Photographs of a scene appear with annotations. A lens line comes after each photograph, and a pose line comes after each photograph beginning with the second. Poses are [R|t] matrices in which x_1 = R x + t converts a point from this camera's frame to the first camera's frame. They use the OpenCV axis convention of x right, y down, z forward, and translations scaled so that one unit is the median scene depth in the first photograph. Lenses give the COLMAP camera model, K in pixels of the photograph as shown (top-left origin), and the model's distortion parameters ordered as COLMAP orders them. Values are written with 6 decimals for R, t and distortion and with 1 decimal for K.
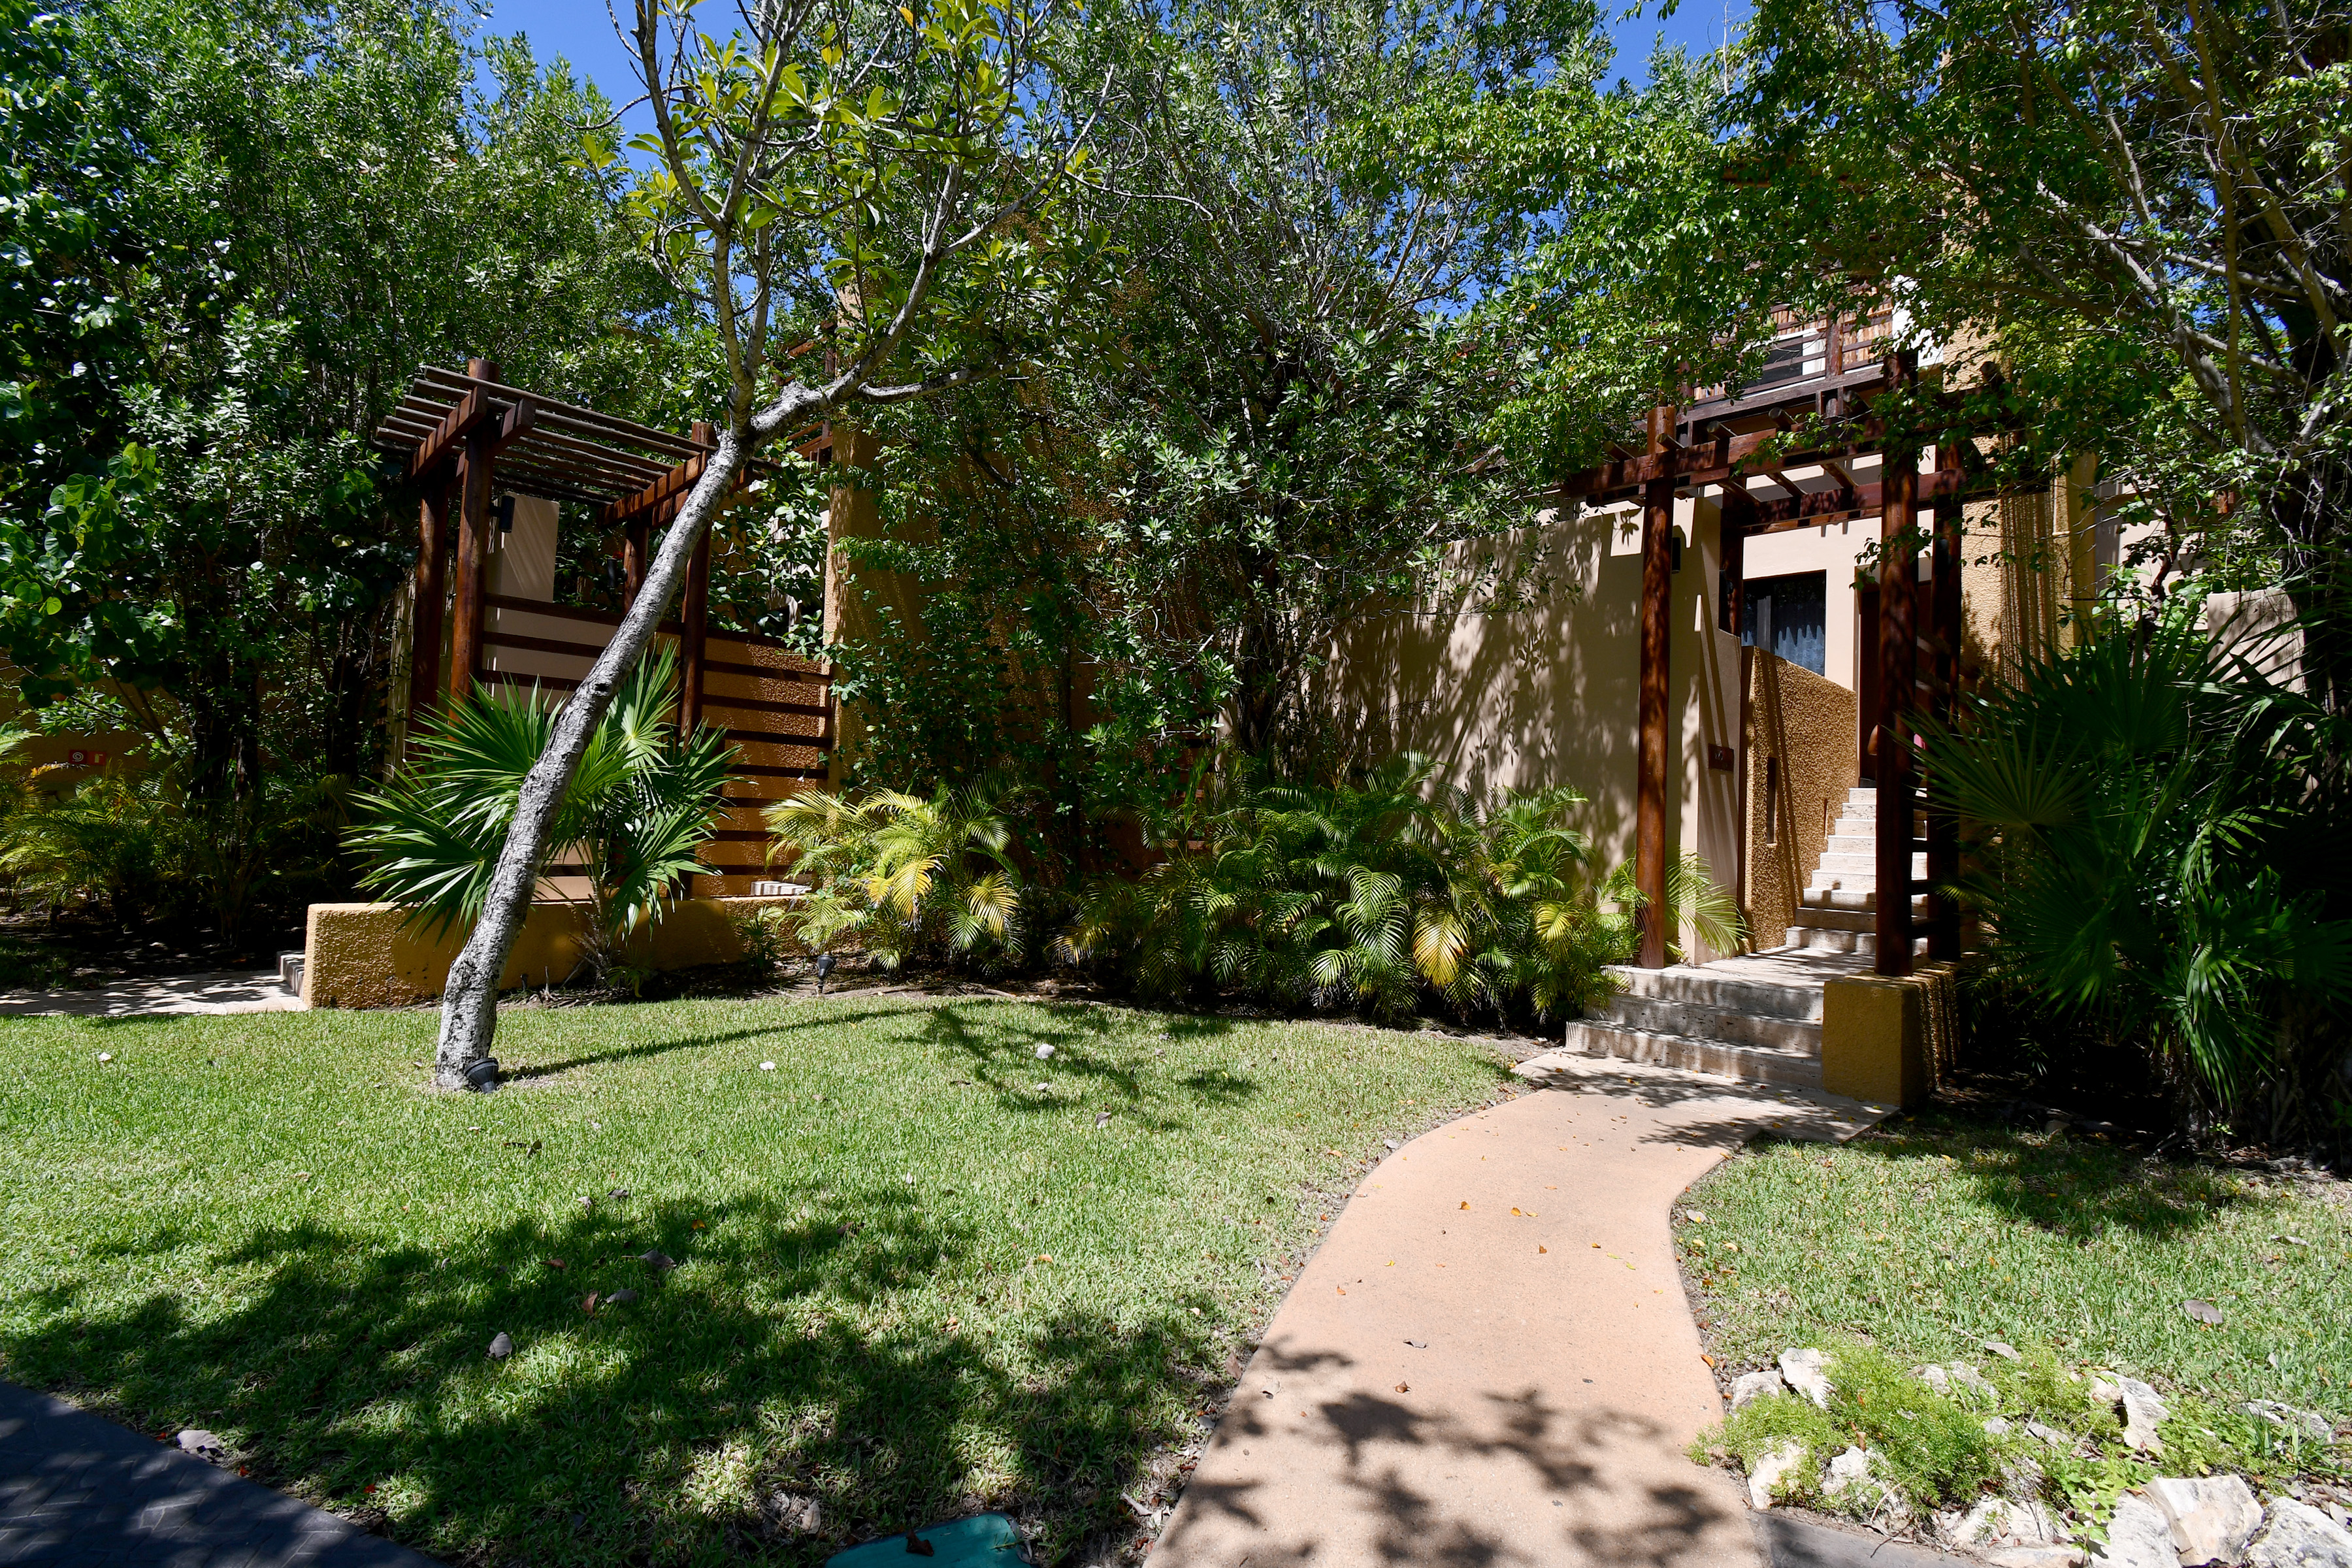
lens RADIAL K [[1005.4, 0, 1122.4], [0, 1005.4, 796.7], [0, 0, 1]] dist [0.013407, -0.000091]
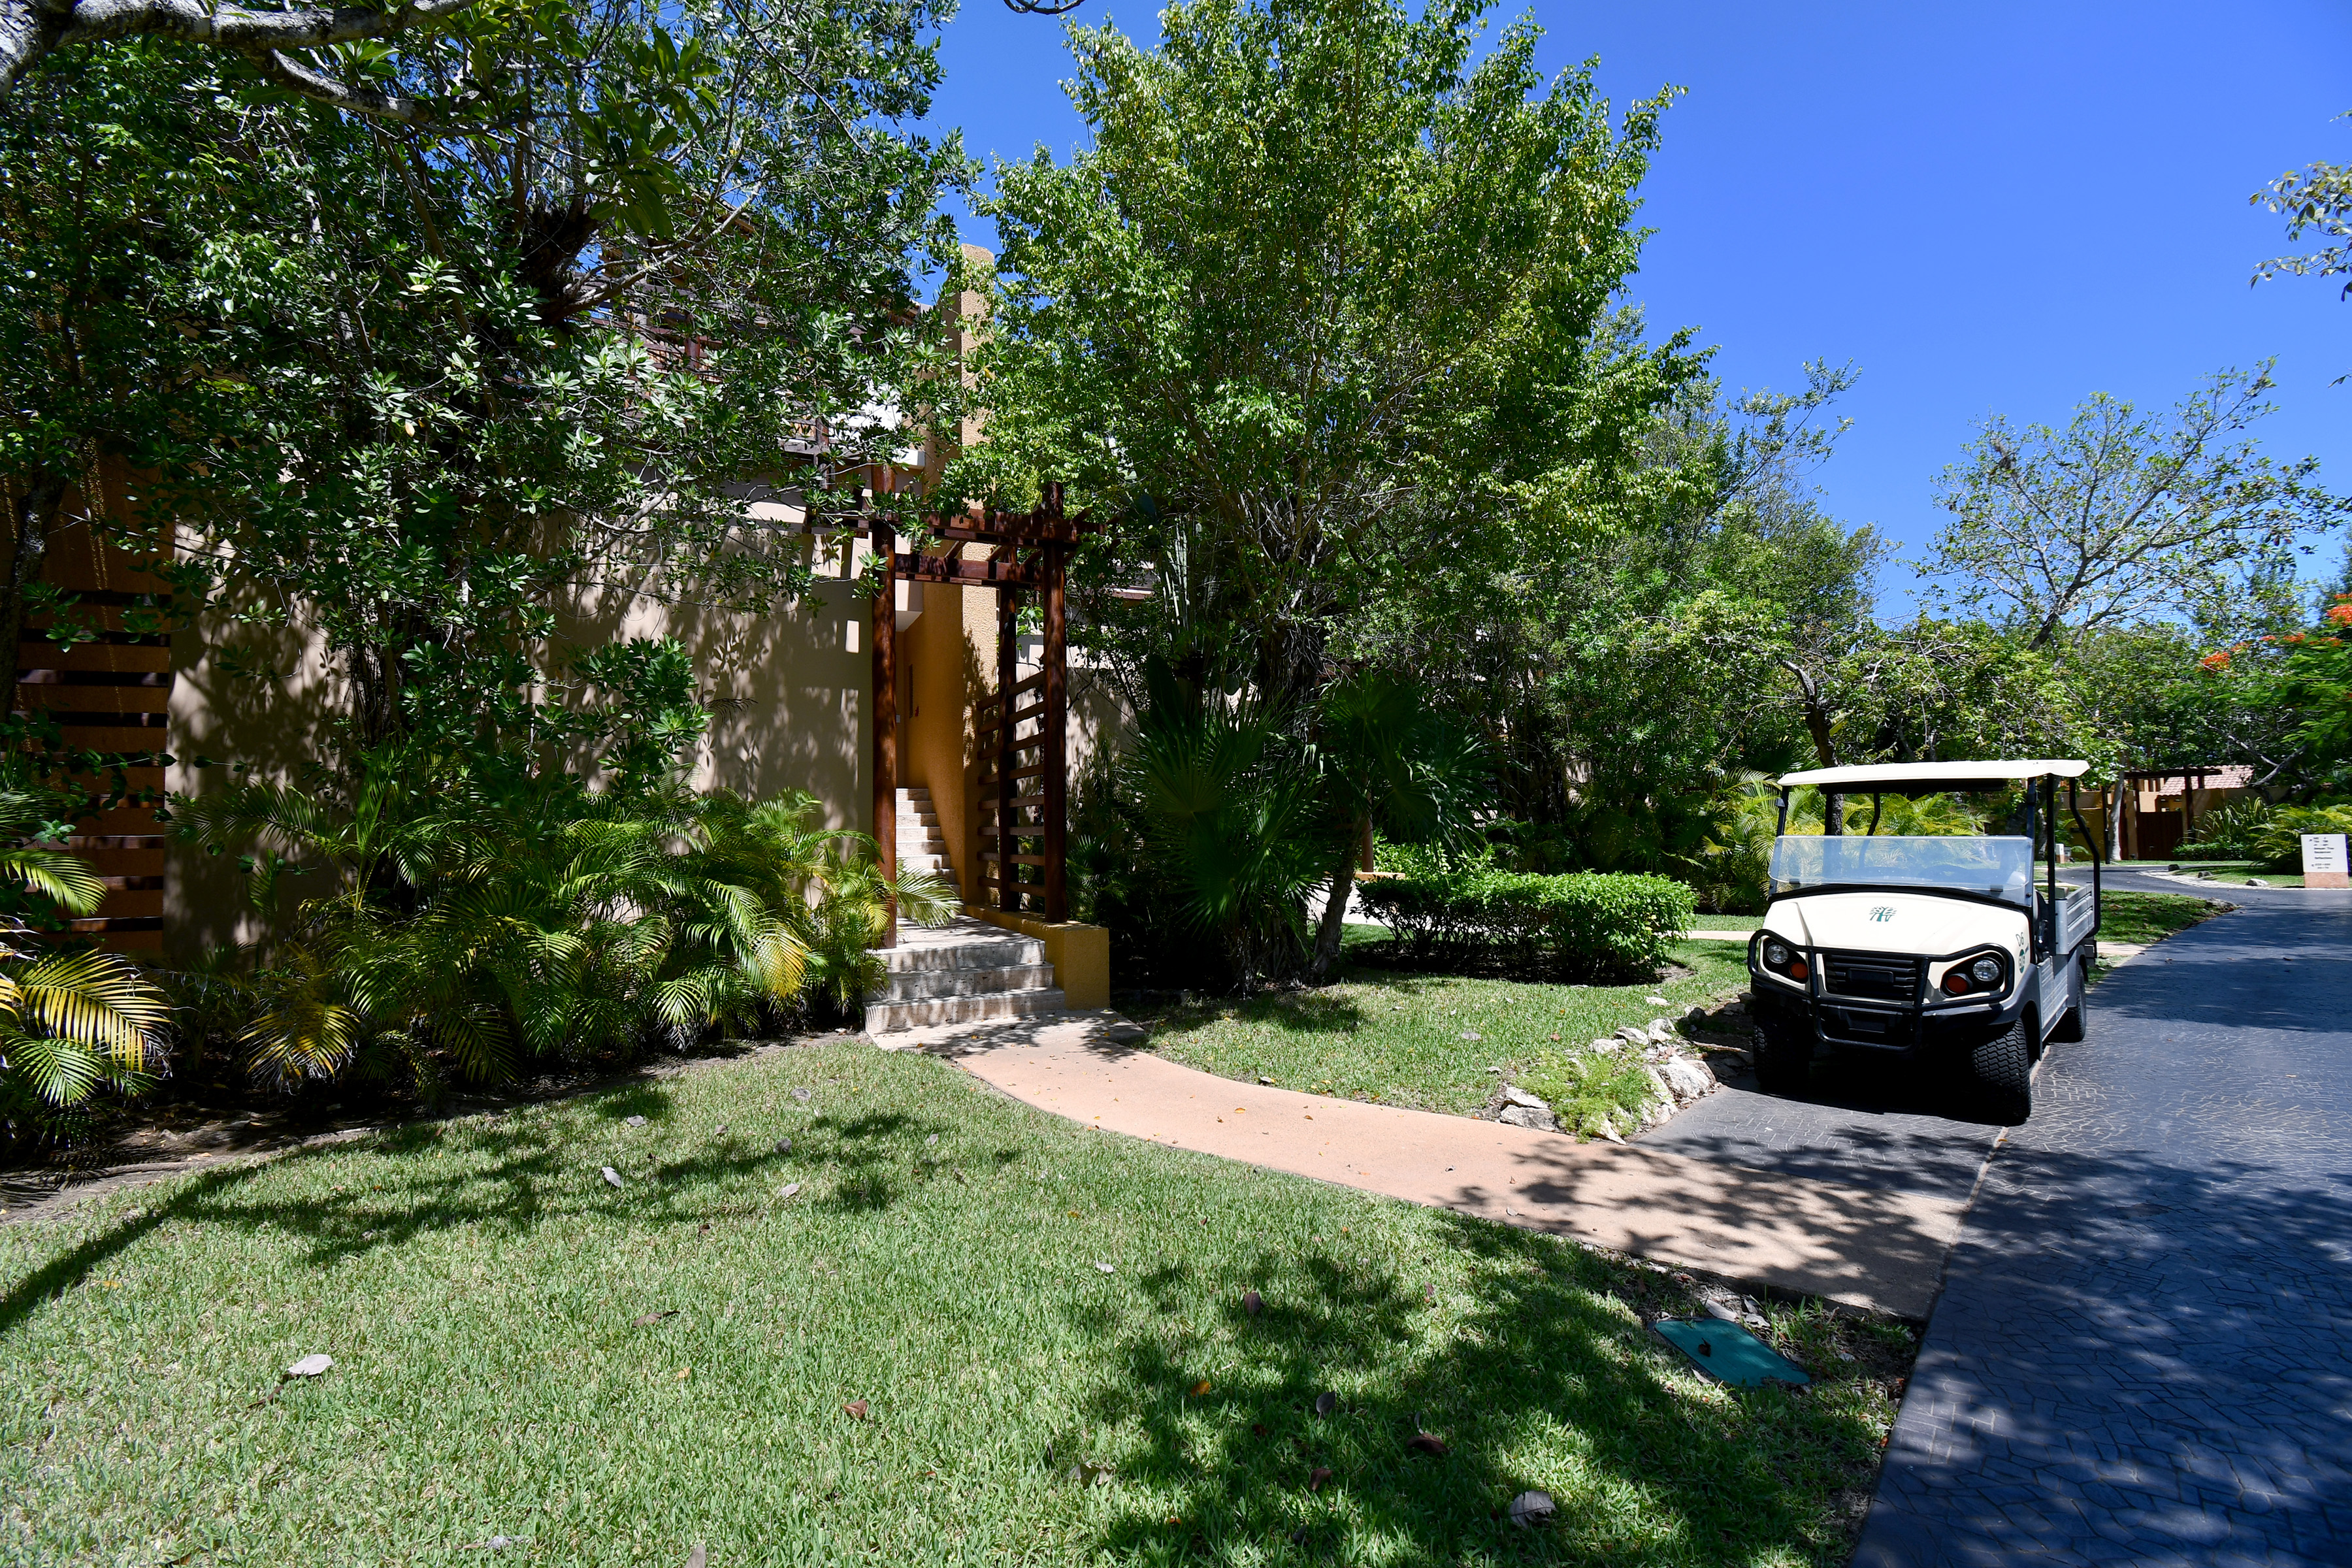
lens RADIAL K [[1005.4, 0, 1171.8], [0, 1005.4, 784.4], [0, 0, 1]] dist [0.013407, -0.000091]
pose [[0.372431, 0.003170, 0.928055, -1.115274], [0.002748, 0.999986, -0.004518, -0.025152], [-0.928056, 0.004233, 0.372417, 0.720558]]
